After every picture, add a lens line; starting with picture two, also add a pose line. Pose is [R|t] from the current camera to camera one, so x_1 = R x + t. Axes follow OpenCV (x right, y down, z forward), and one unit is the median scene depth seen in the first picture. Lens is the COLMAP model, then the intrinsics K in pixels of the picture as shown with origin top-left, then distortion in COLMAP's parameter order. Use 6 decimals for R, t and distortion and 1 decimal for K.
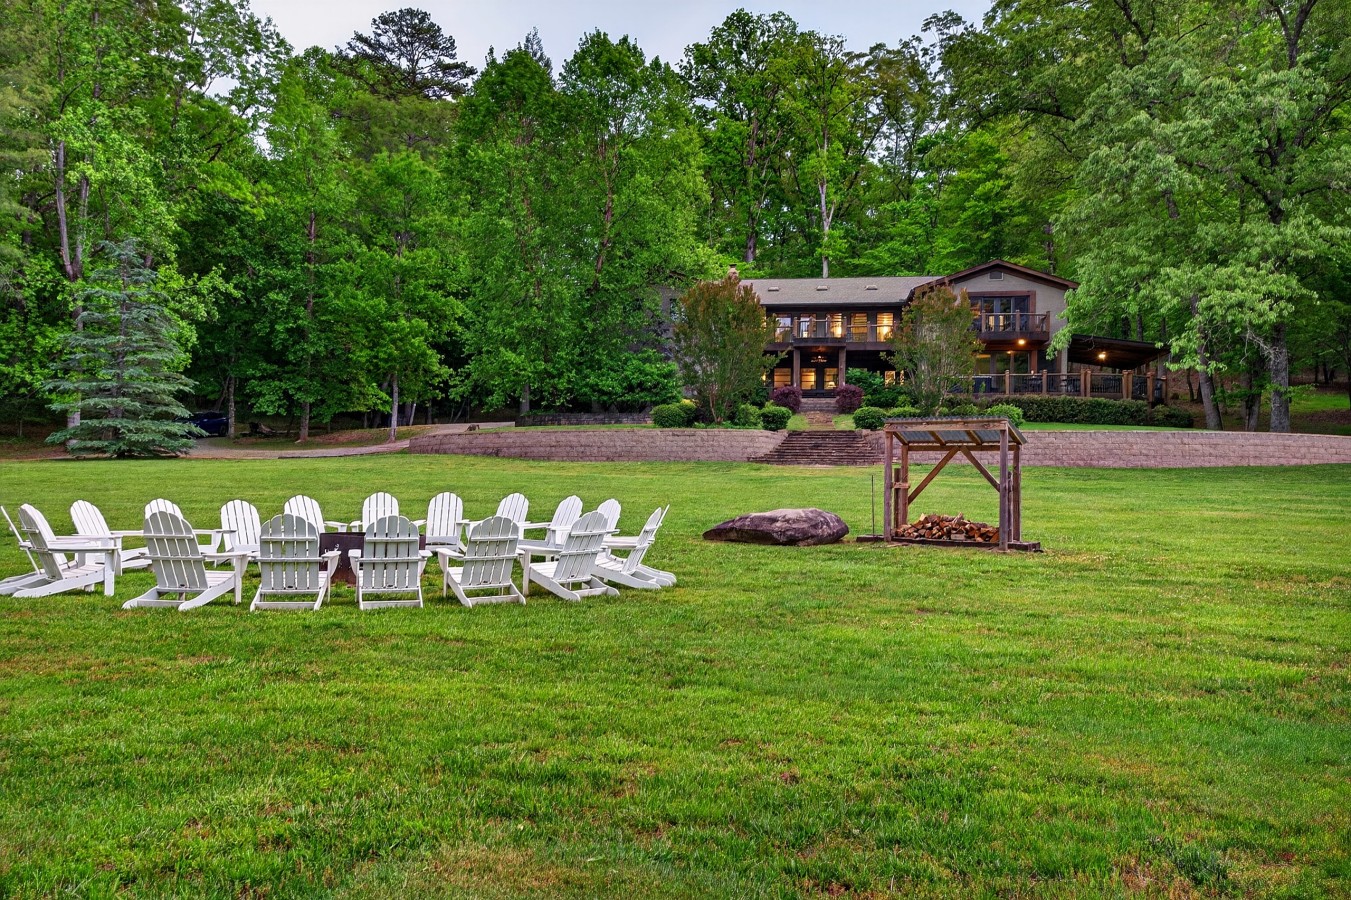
lens RADIAL K [[1252.3, 0, 671.7], [0, 1252.3, 457.7], [0, 0, 1]] dist [0.233033, 0.000000]
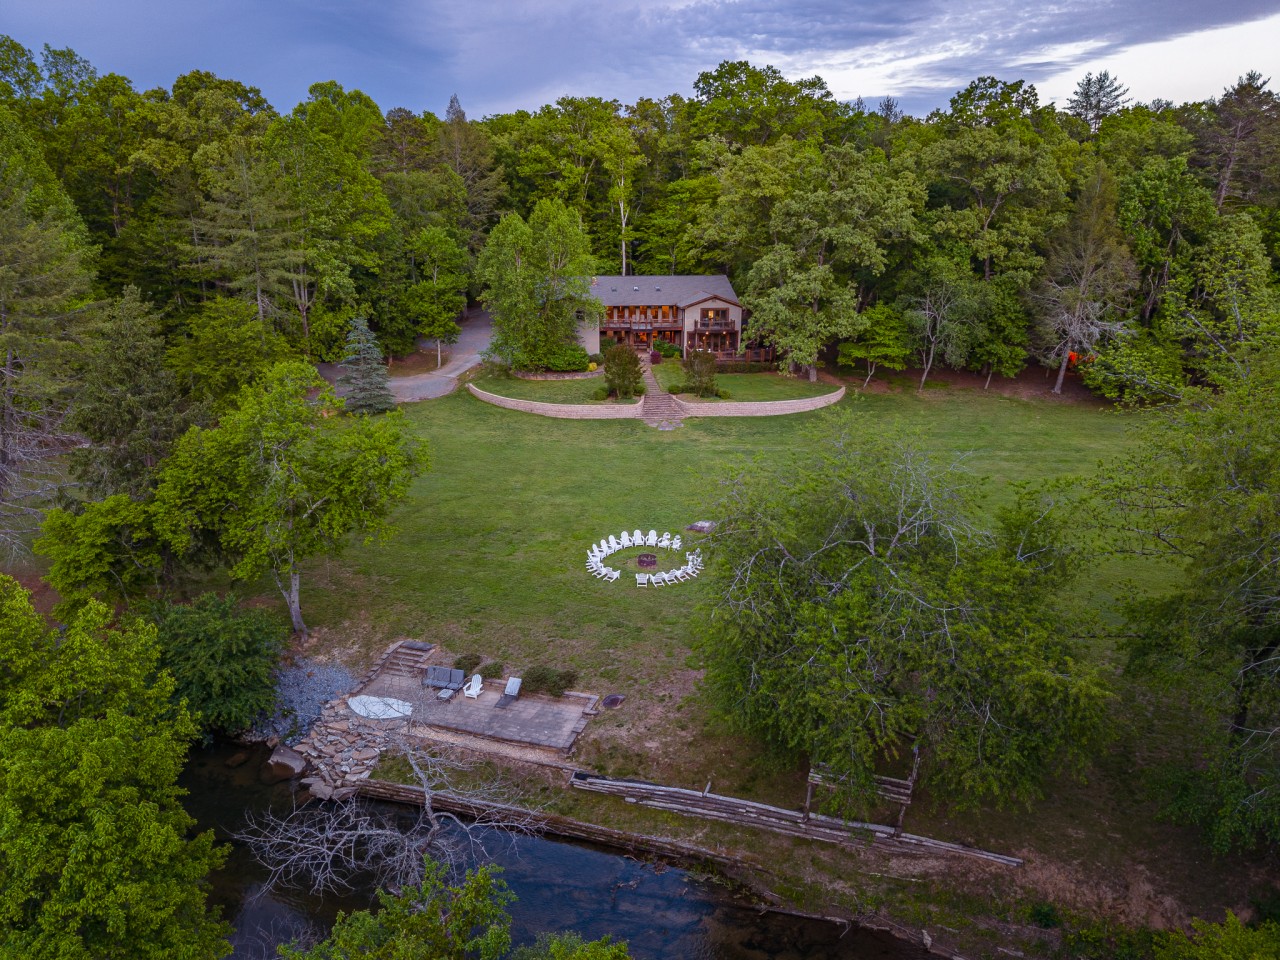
lens RADIAL K [[853.3, 0, 640.6], [0, 853.3, 501.9], [0, 0, 1]] dist [0.012593, -0.025037]
pose [[0.973203, -0.076690, 0.216781, -0.175254], [-0.003607, 0.937538, 0.347864, -0.239634], [-0.229918, -0.339324, 0.912139, -0.374327]]
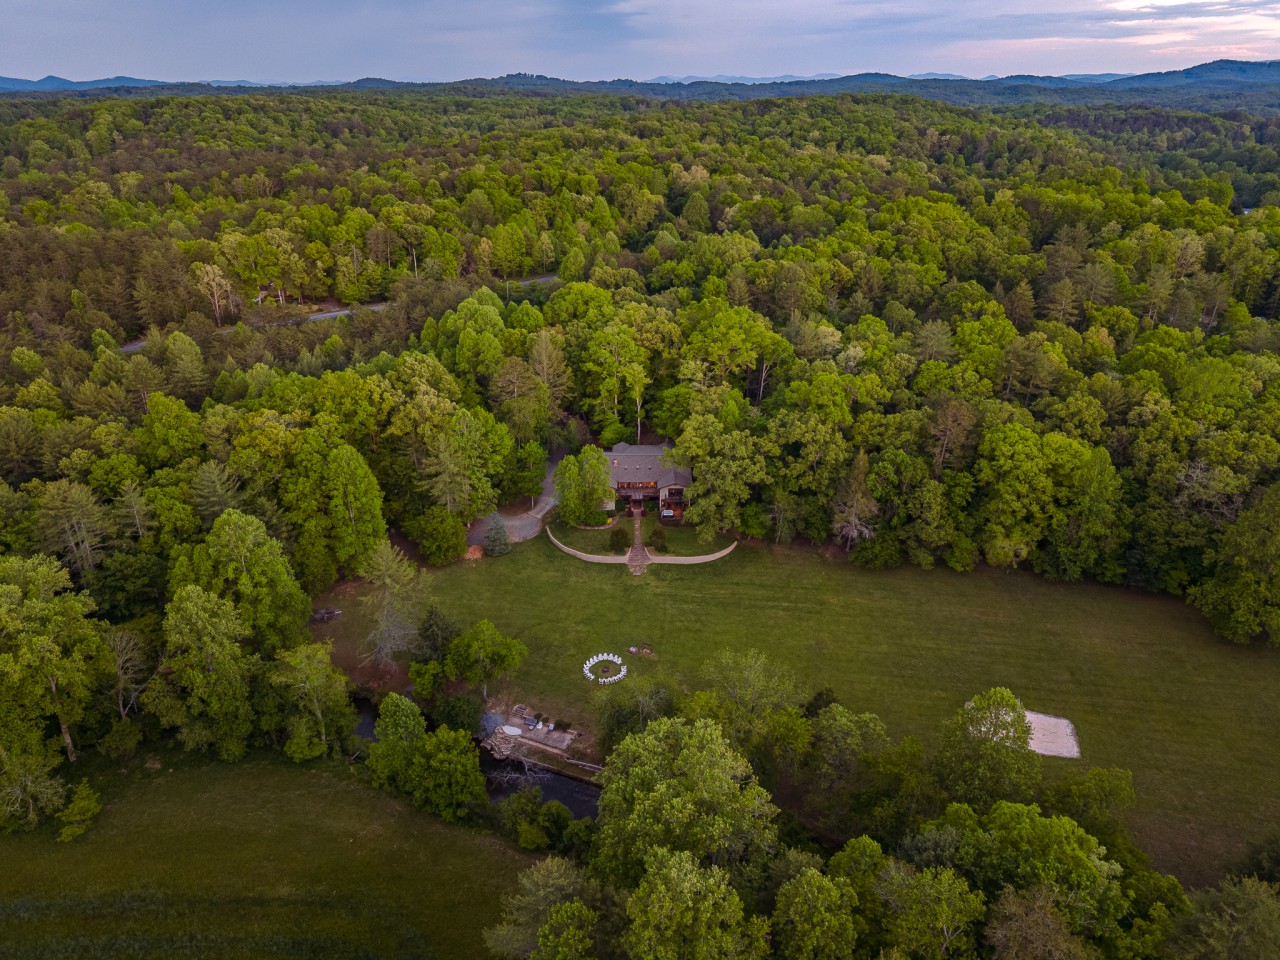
lens RADIAL K [[853.3, 0, 642.5], [0, 853.3, 481.4], [0, 0, 1]] dist [0.012593, -0.025037]
pose [[0.992475, -0.059545, 0.106995, -0.126050], [0.003886, 0.888676, 0.458519, -1.064977], [-0.122387, -0.454653, 0.882220, -1.128723]]
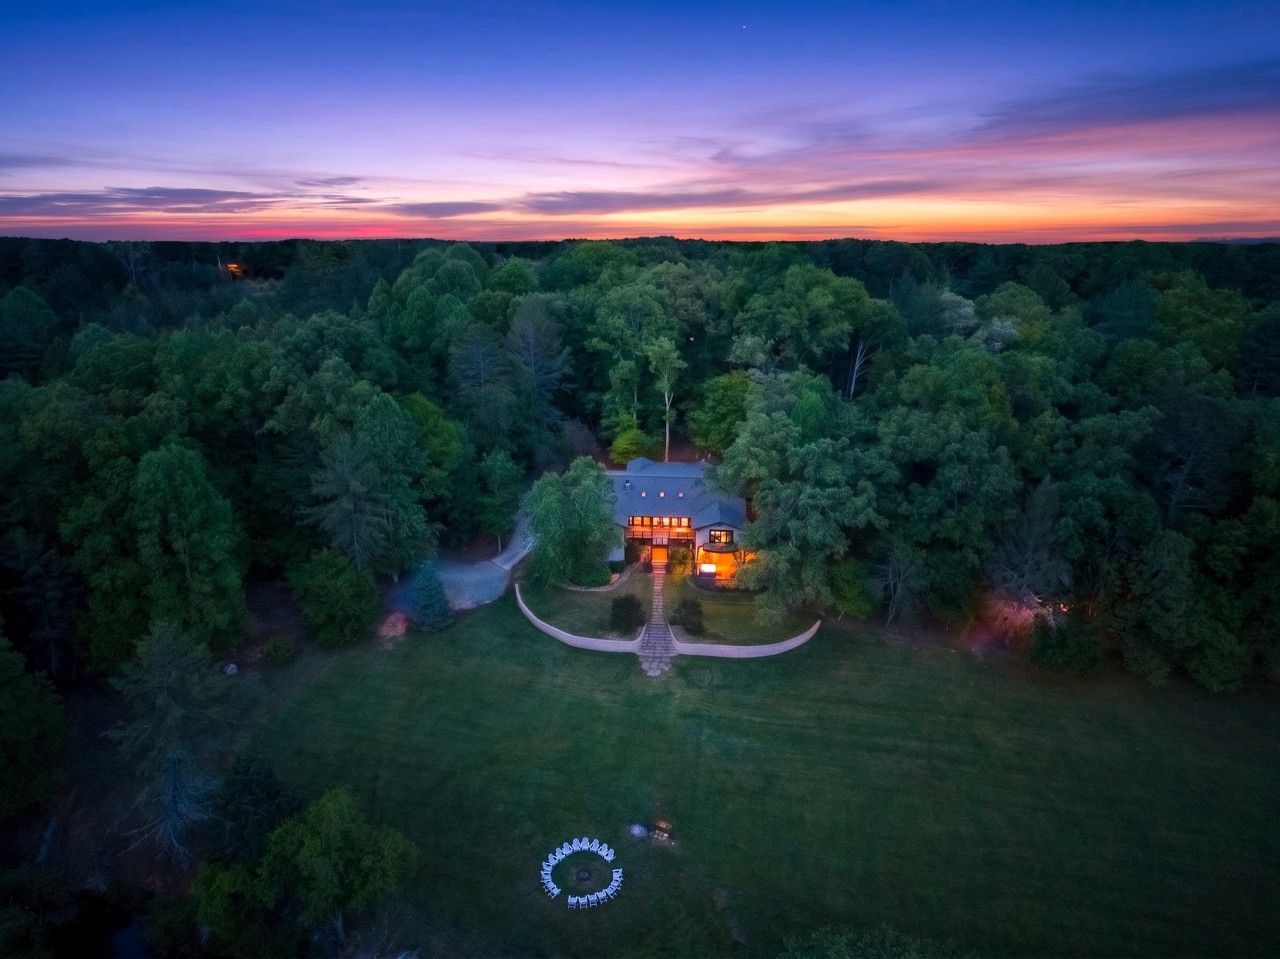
lens RADIAL K [[853.3, 0, 628.2], [0, 853.3, 483.1], [0, 0, 1]] dist [0.012593, -0.025037]
pose [[0.998440, -0.029309, 0.047526, -0.026182], [0.006124, 0.903510, 0.428524, -0.721307], [-0.055499, -0.427564, 0.902280, -0.450605]]
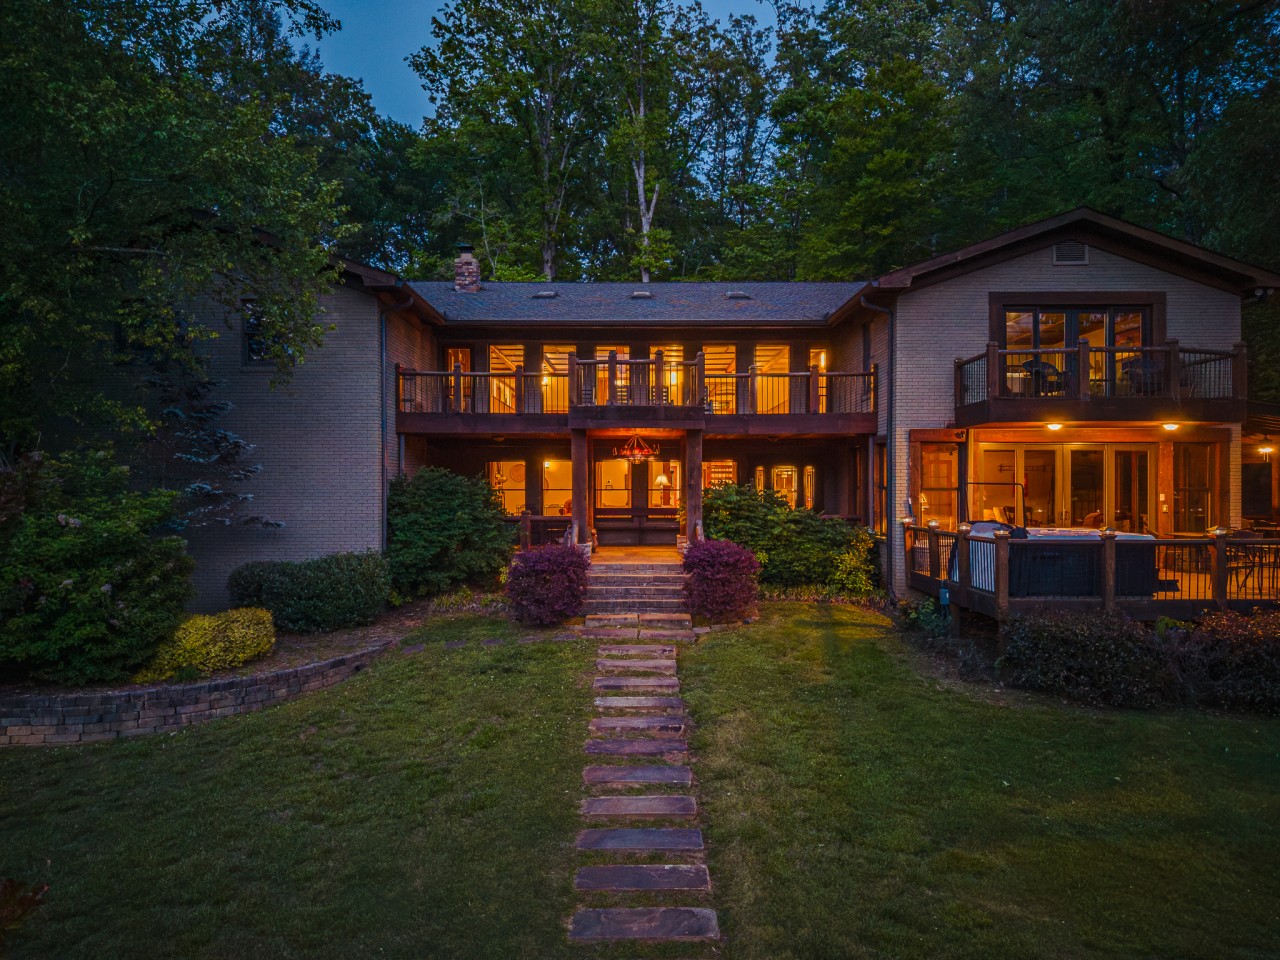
lens RADIAL K [[853.3, 0, 633.6], [0, 853.3, 479.7], [0, 0, 1]] dist [0.012593, -0.025037]
pose [[0.994135, -0.009964, 0.107683, 0.063136], [0.006539, 0.999463, 0.032114, -0.056812], [-0.107945, -0.031221, 0.993666, 0.527249]]
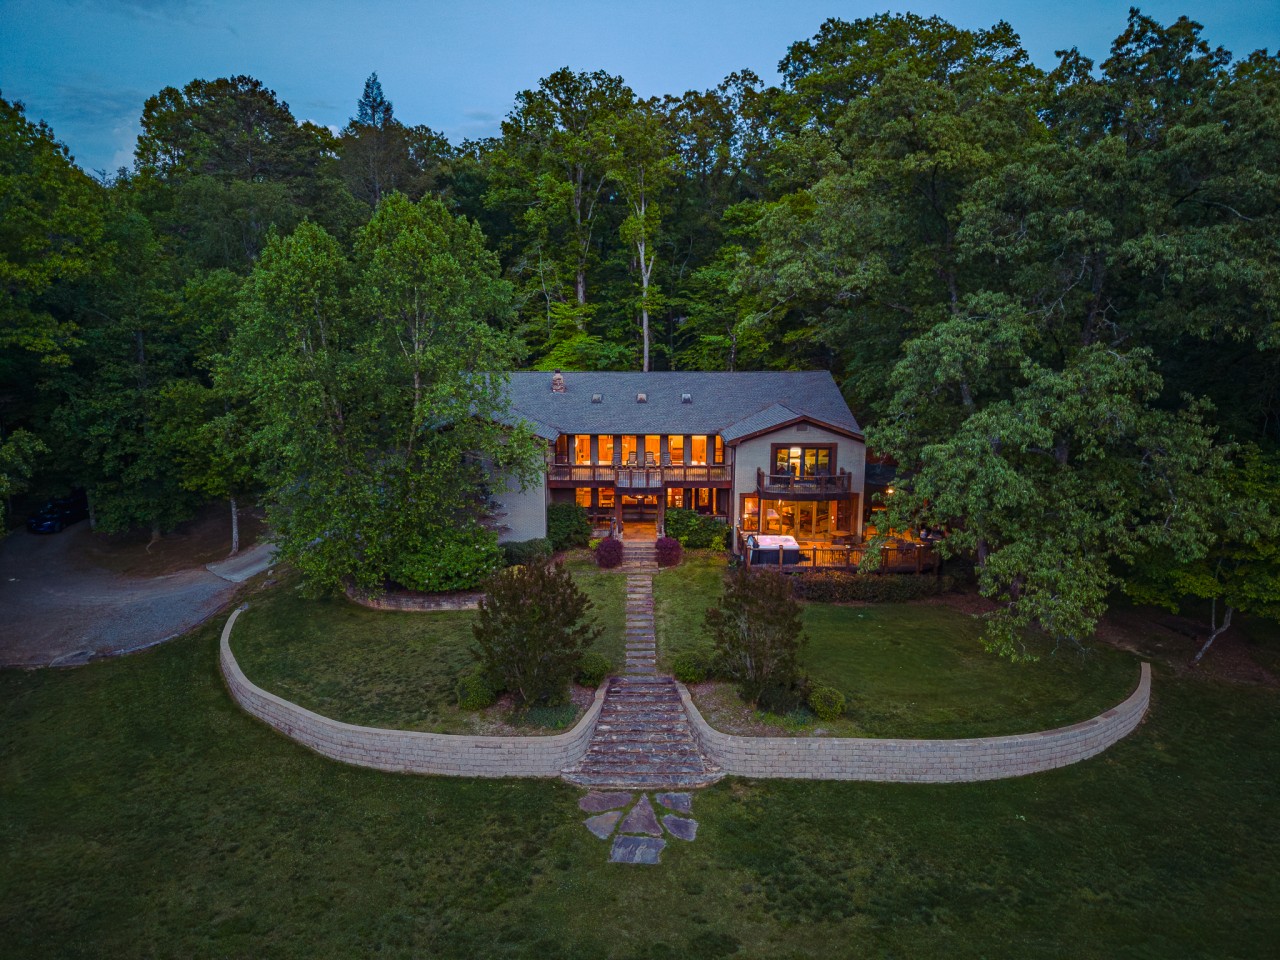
lens RADIAL K [[853.3, 0, 637.8], [0, 853.3, 485.3], [0, 0, 1]] dist [0.012593, -0.025037]
pose [[0.993811, -0.028527, 0.107356, 0.029180], [0.003046, 0.973098, 0.230373, -0.181119], [-0.111040, -0.228621, 0.967162, 0.228880]]
